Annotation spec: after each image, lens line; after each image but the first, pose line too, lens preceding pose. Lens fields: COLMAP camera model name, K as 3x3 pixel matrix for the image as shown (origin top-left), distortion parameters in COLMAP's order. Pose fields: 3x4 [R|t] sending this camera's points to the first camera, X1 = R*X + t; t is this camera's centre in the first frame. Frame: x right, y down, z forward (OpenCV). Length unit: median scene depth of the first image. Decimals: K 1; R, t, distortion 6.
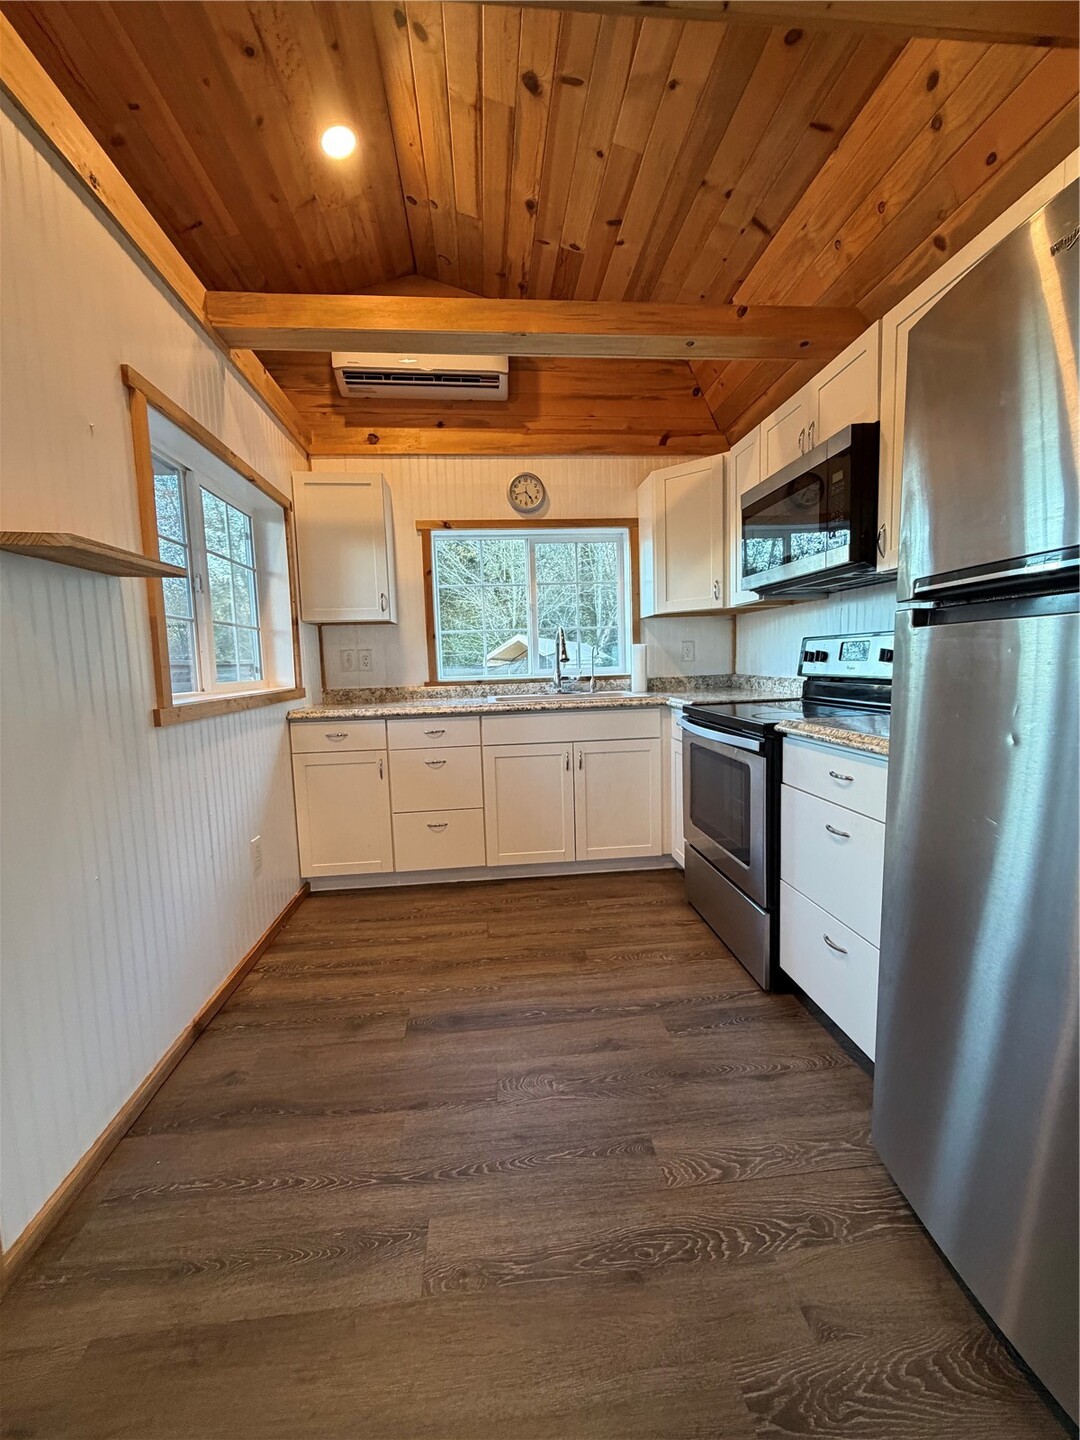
lens RADIAL K [[571.5, 0, 538.2], [0, 571.5, 719.3], [0, 0, 1]] dist [-0.000623, 0.000284]
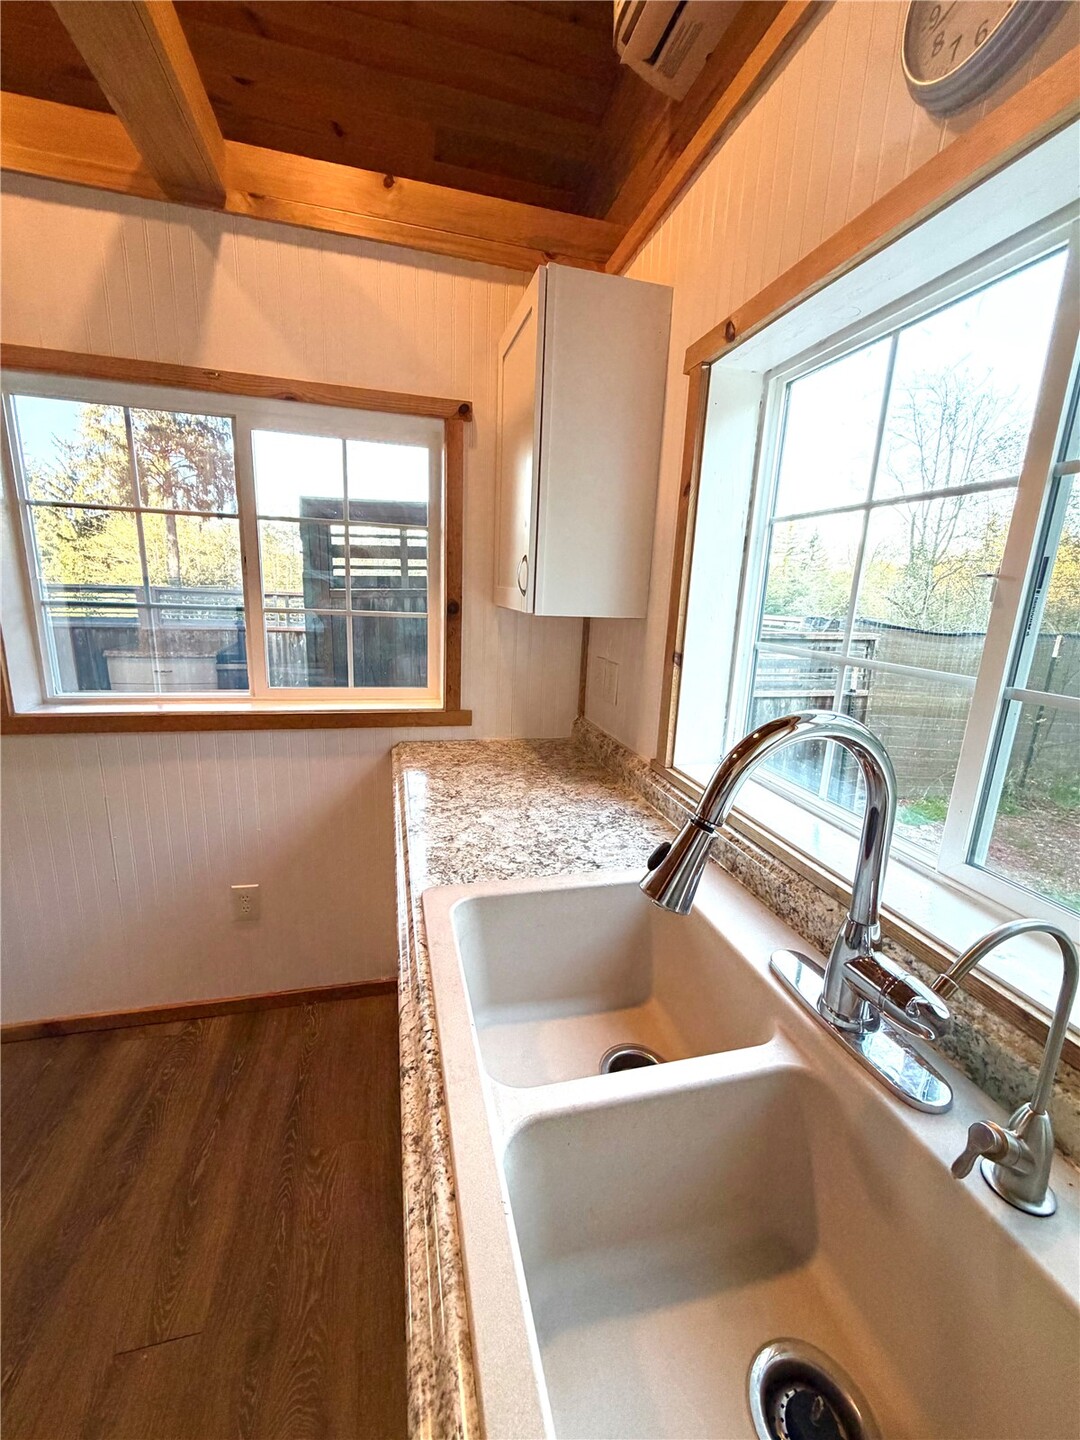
lens RADIAL K [[571.5, 0, 538.2], [0, 571.5, 719.3], [0, 0, 1]] dist [-0.000623, 0.000284]
pose [[0.150771, 0.250952, -0.956186, 0.228167], [-0.145003, 0.962395, 0.229718, -0.215505], [0.977876, 0.104015, 0.181490, 1.013304]]
